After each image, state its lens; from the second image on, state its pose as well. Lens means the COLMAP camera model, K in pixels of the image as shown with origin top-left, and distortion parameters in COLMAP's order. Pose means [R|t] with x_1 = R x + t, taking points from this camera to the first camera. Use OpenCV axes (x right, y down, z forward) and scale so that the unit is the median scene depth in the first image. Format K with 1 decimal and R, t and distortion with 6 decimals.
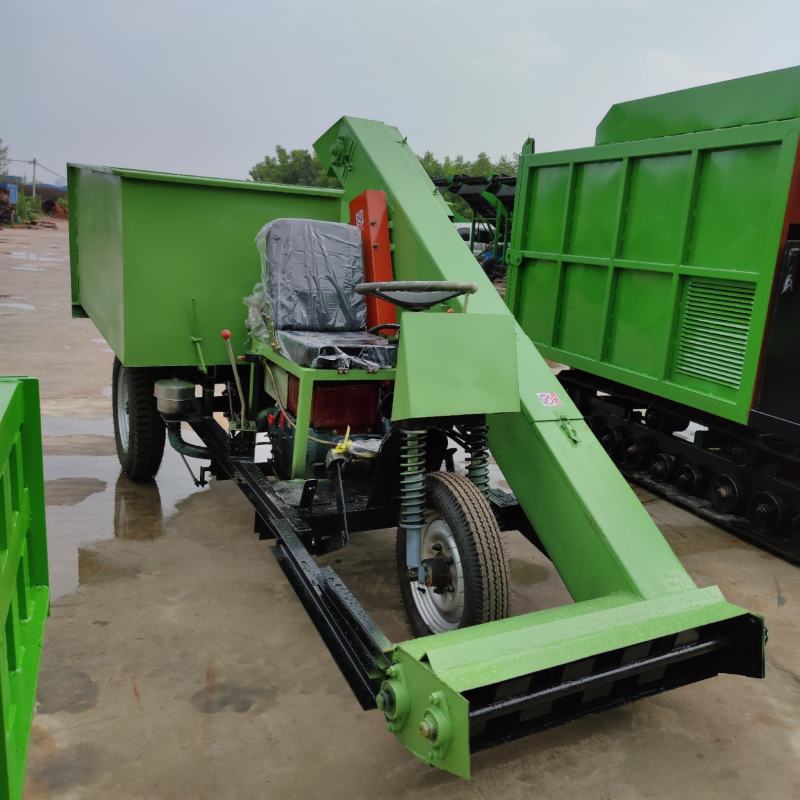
lens RADIAL K [[753.8, 0, 414.8], [0, 753.8, 413.1], [0, 0, 1]] dist [0.105992, -0.143404]
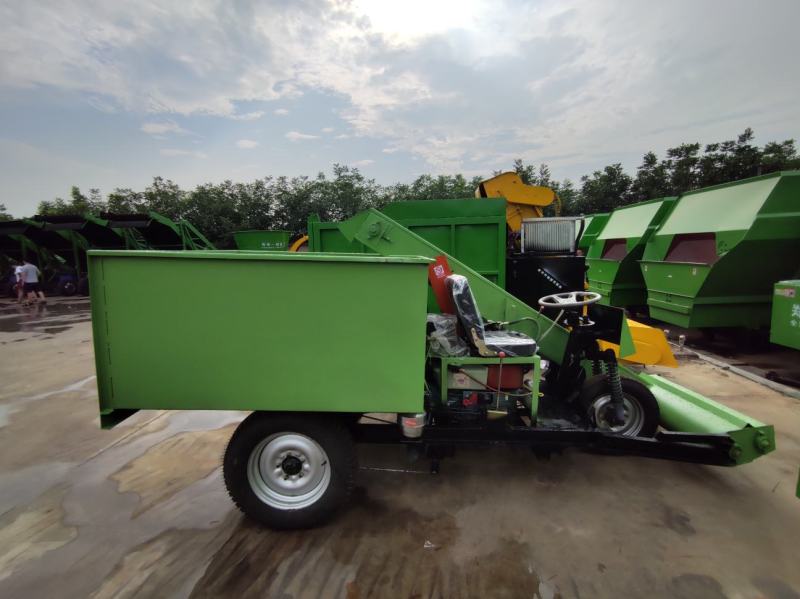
lens RADIAL K [[363.1, 0, 401.9], [0, 363.1, 299.4], [0, 0, 1]] dist [0.026230, -0.011274]
pose [[0.465729, -0.200505, 0.861913, -0.873506], [0.264337, 0.961045, 0.080733, -0.296432], [-0.844525, 0.190236, 0.500587, 0.705723]]
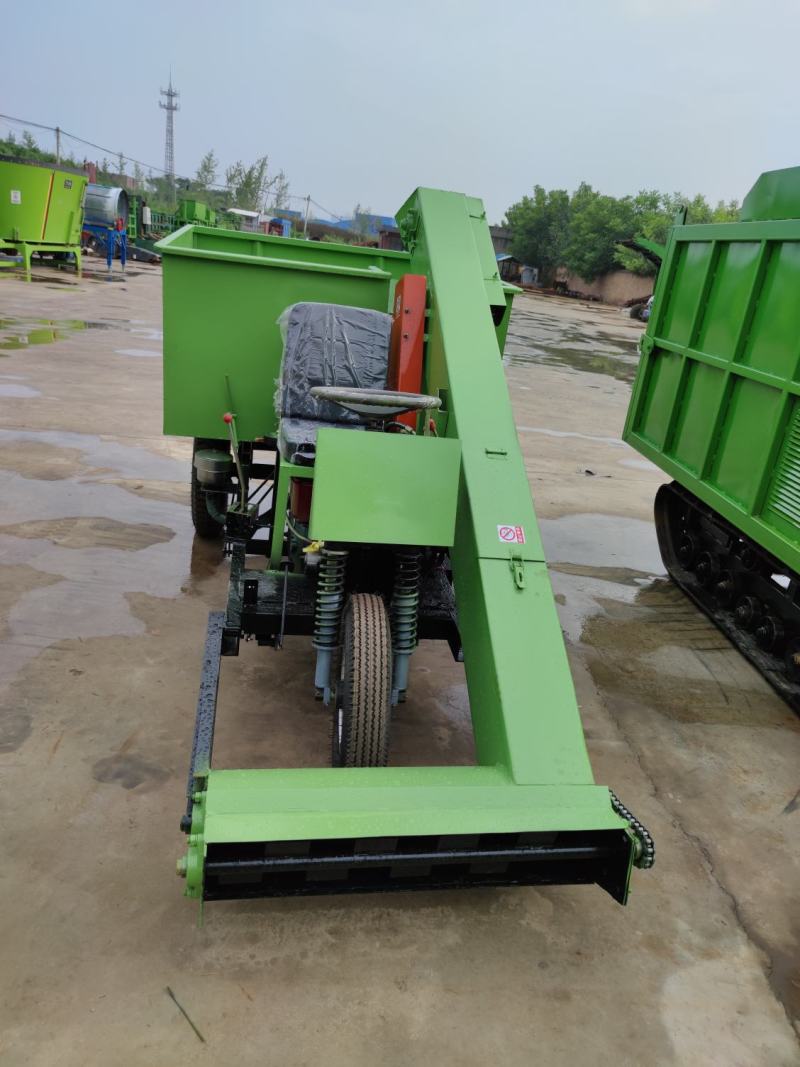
lens RADIAL K [[758.3, 0, 399.7], [0, 758.3, 535.8], [0, 0, 1]] dist [0.061733, -0.062430]
pose [[0.942392, 0.154553, -0.296666, 0.266619], [-0.126141, 0.985583, 0.112755, -0.083906], [0.309816, -0.068837, 0.948301, 0.087748]]
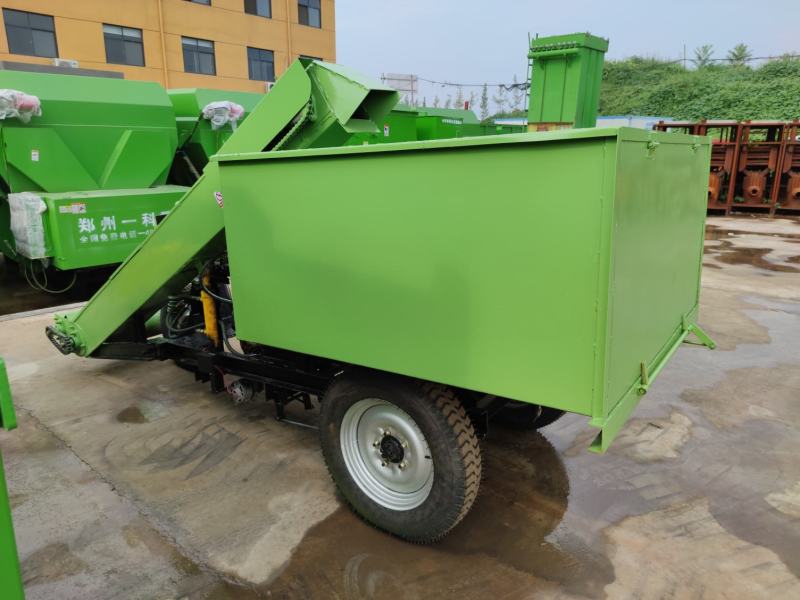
lens RADIAL K [[568.5, 0, 391.9], [0, 568.5, 291.0], [0, 0, 1]] dist [0.061733, -0.062430]
pose [[-0.903685, 0.030422, -0.427115, 0.167570], [-0.163938, 0.896892, 0.410742, -0.509081], [0.395572, 0.441202, -0.805521, 1.935237]]
